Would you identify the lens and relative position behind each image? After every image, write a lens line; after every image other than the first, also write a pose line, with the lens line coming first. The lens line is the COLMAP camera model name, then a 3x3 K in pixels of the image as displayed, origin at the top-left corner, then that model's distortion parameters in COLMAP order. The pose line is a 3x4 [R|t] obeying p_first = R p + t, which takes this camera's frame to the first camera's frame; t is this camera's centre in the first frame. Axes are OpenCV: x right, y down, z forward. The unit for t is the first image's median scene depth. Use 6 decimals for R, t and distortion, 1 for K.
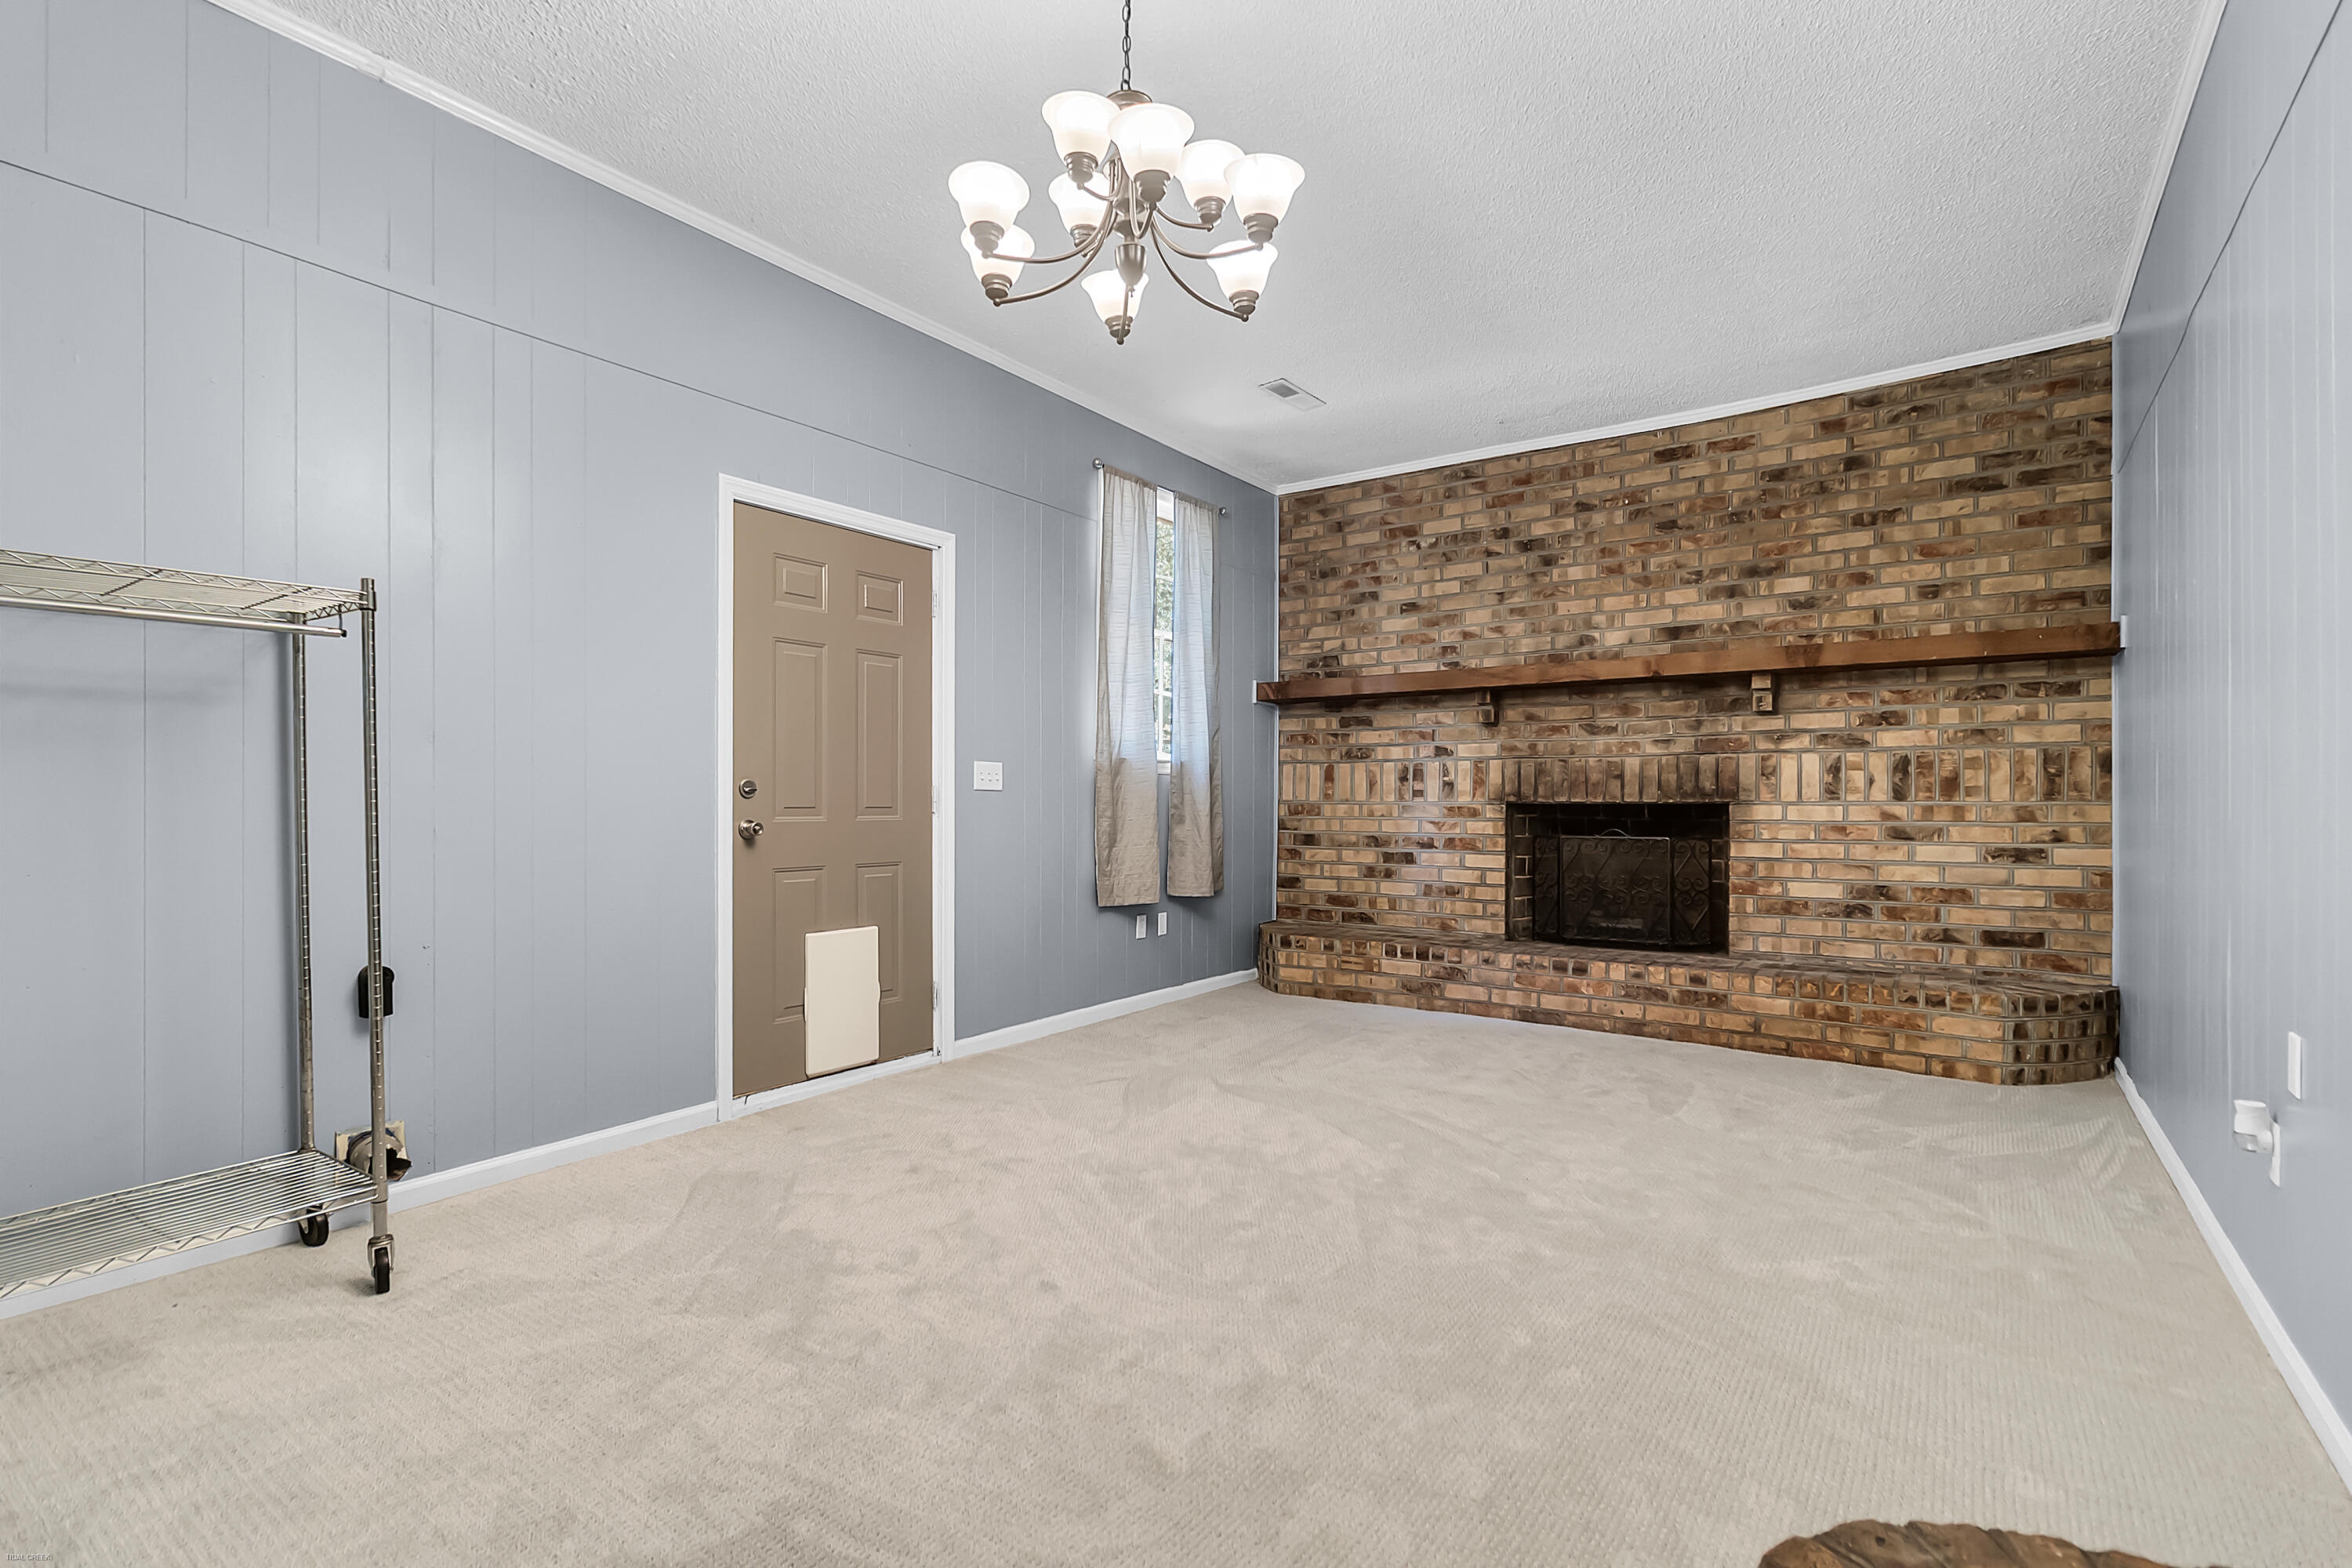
lens RADIAL K [[1092.5, 0, 1176.5], [0, 1092.5, 787.4], [0, 0, 1]] dist [-0.000060, 0.000538]
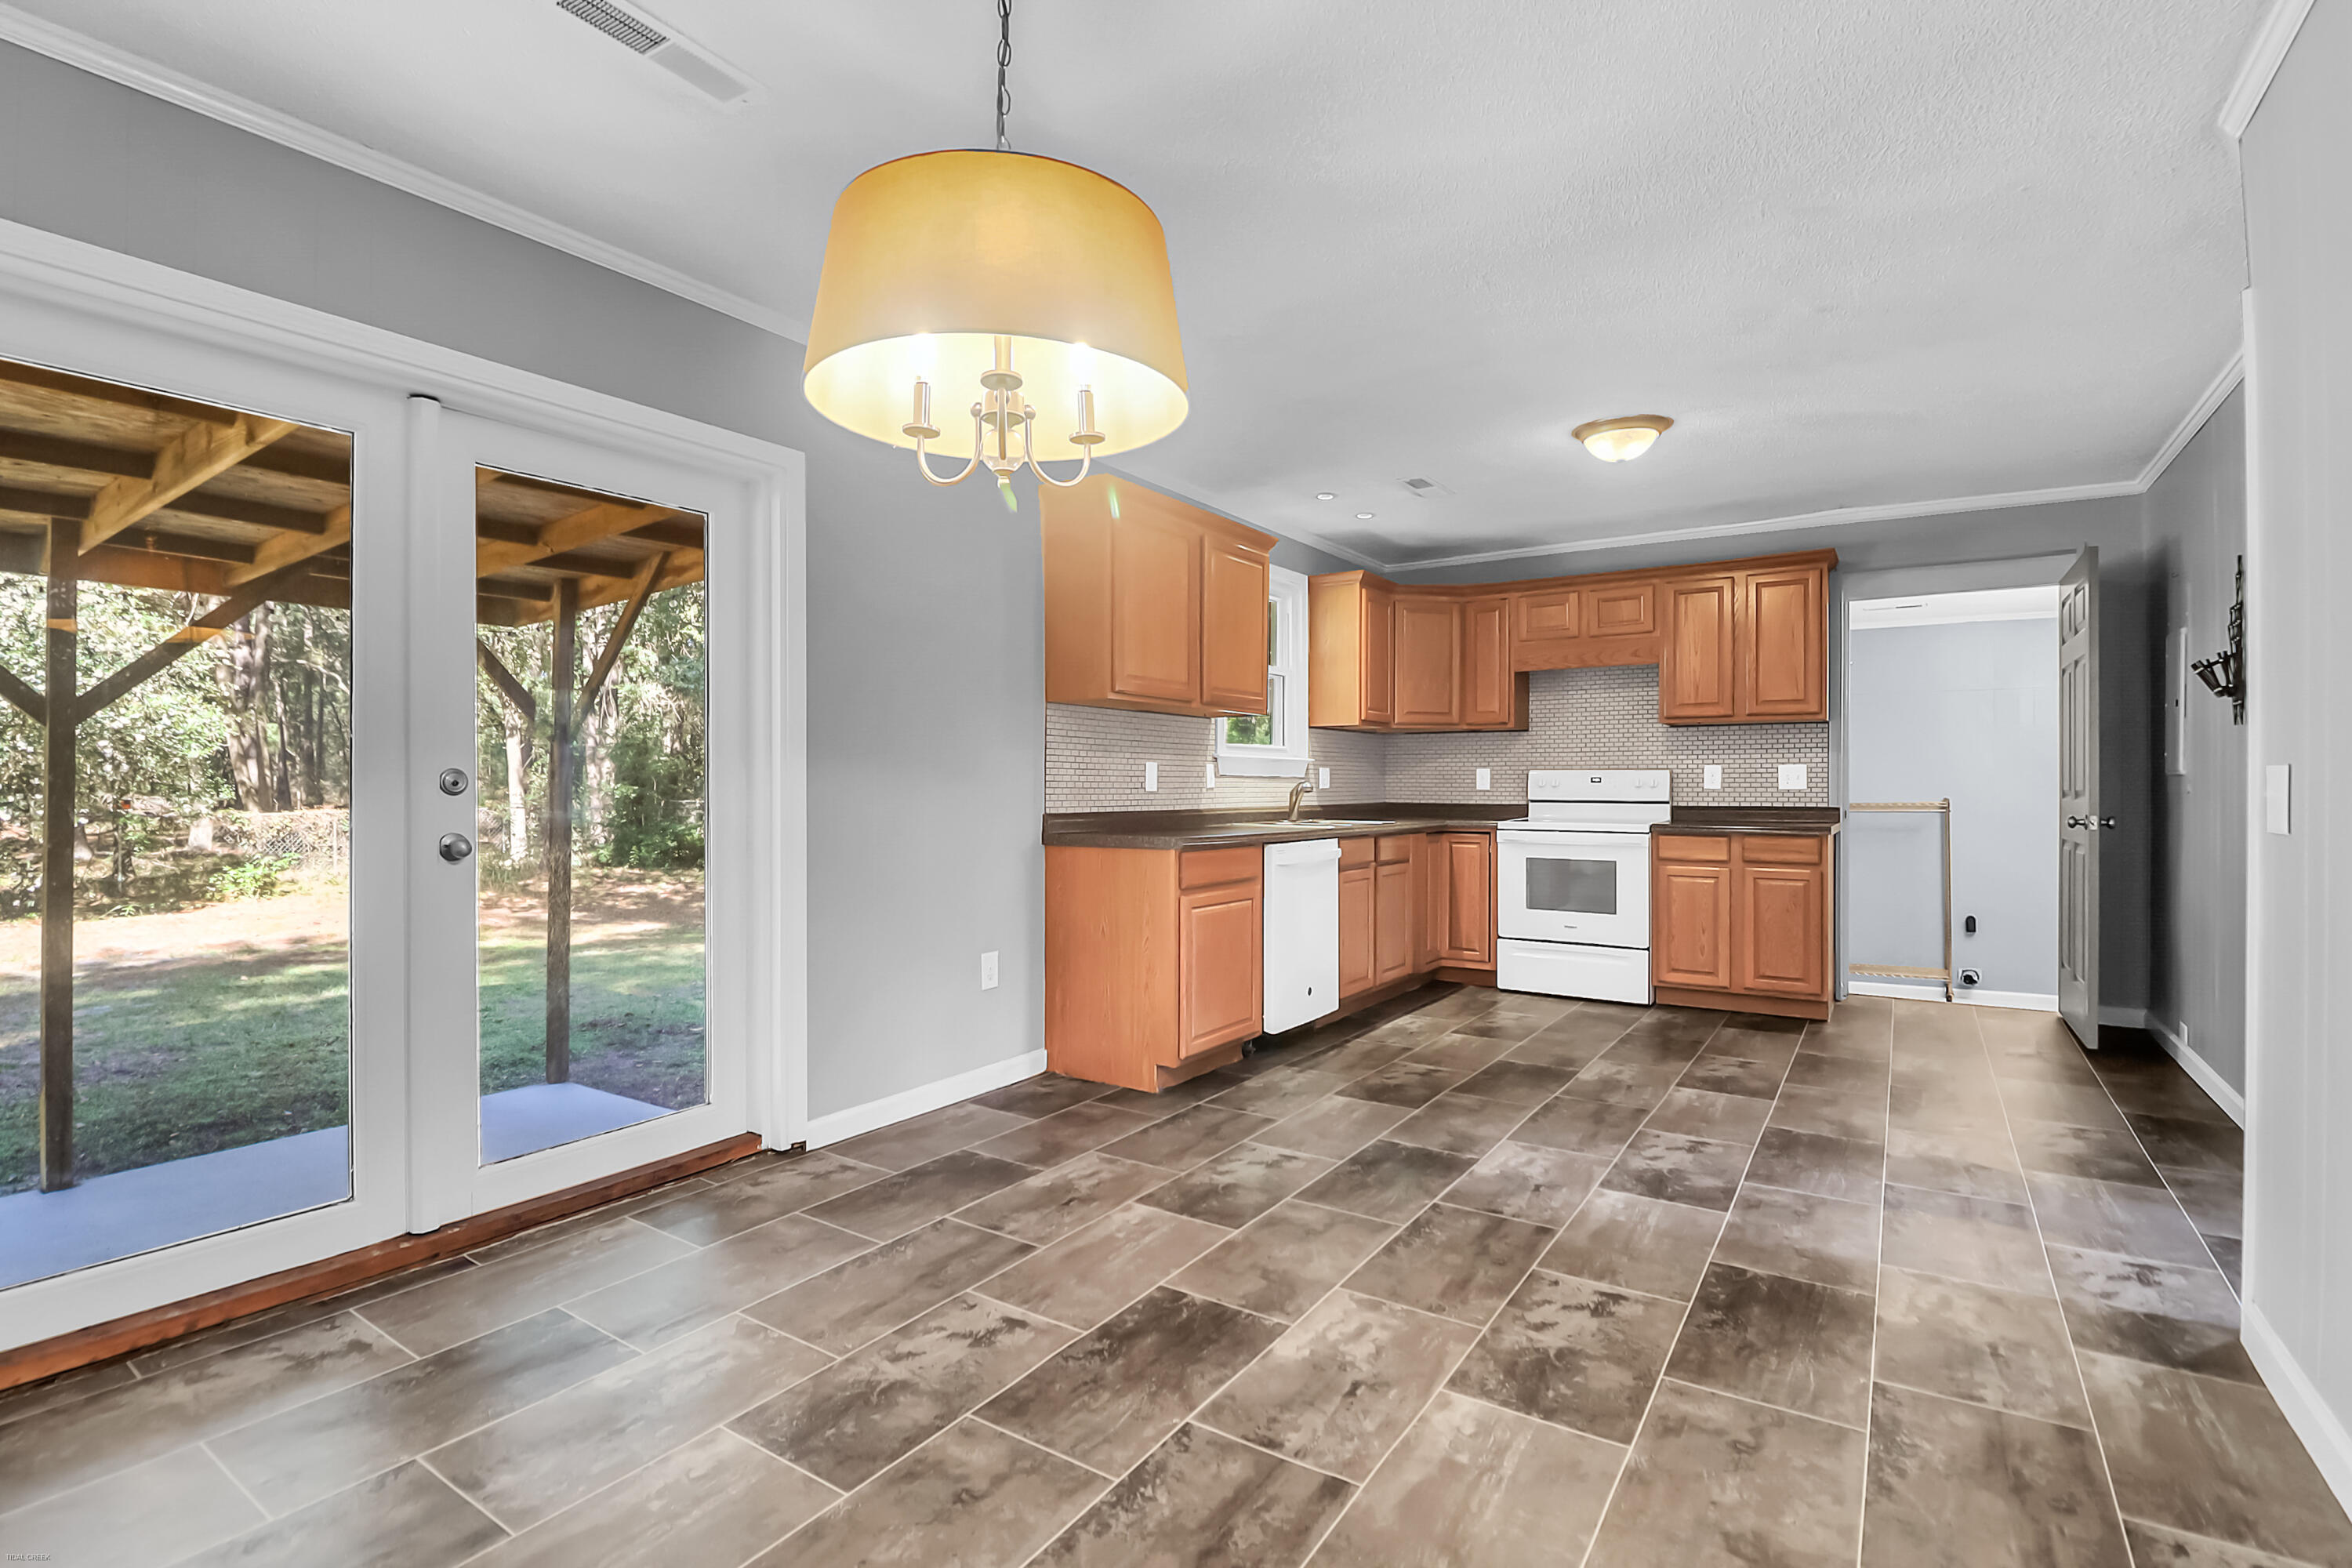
lens RADIAL K [[1092.5, 0, 1178.9], [0, 1092.5, 783.5], [0, 0, 1]] dist [-0.000060, 0.000538]
pose [[0.034947, -0.002782, -0.999385, 2.335640], [0.000789, 0.999996, -0.002756, -0.207824], [0.999389, -0.000692, 0.034949, -1.372461]]
